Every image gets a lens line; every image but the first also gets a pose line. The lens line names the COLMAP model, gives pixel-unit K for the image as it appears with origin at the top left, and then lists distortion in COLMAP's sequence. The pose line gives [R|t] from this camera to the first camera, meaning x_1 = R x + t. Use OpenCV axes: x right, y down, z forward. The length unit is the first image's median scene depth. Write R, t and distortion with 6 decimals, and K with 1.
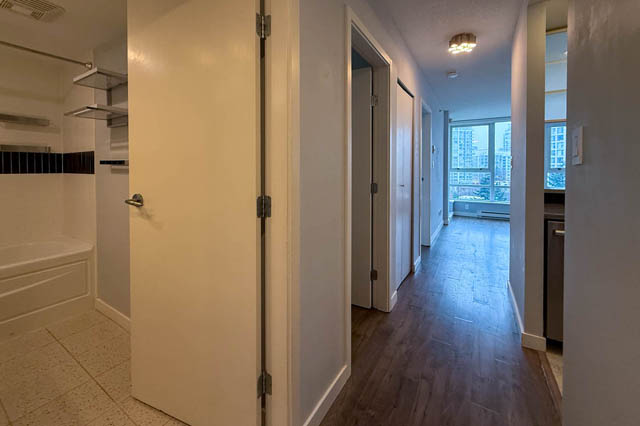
lens RADIAL K [[262.1, 0, 319.9], [0, 262.1, 172.2], [0, 0, 1]] dist [0.001203, 0.000143]
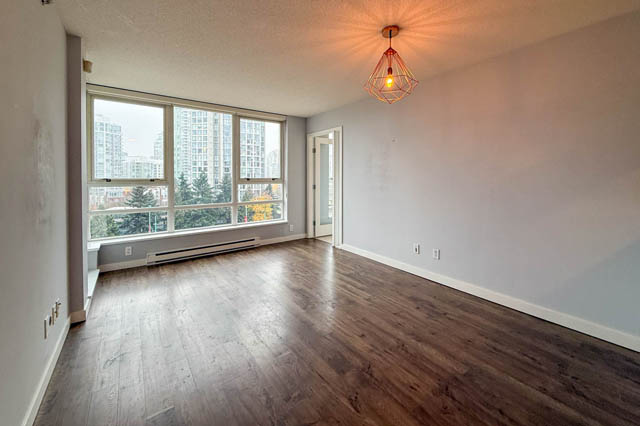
lens RADIAL K [[258.1, 0, 318.6], [0, 258.1, 178.4], [0, 0, 1]] dist [-0.000338, 0.000096]
pose [[0.382972, -0.008801, 0.923718, 0.227622], [0.012828, 0.999909, 0.004208, -0.013437], [-0.923671, 0.010237, 0.383050, 0.443956]]
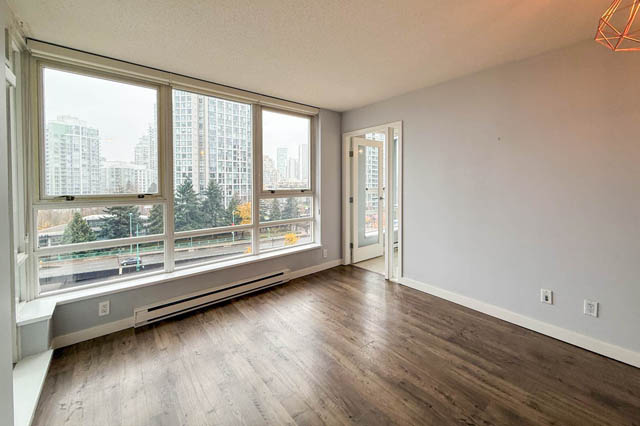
lens RADIAL K [[255.6, 0, 320.5], [0, 255.6, 185.5], [0, 0, 1]] dist [-0.000663, -0.000093]
pose [[0.326222, -0.016256, 0.945153, 0.346974], [0.015506, 0.999810, 0.011844, -0.028168], [-0.945166, 0.010792, 0.326412, 0.633460]]
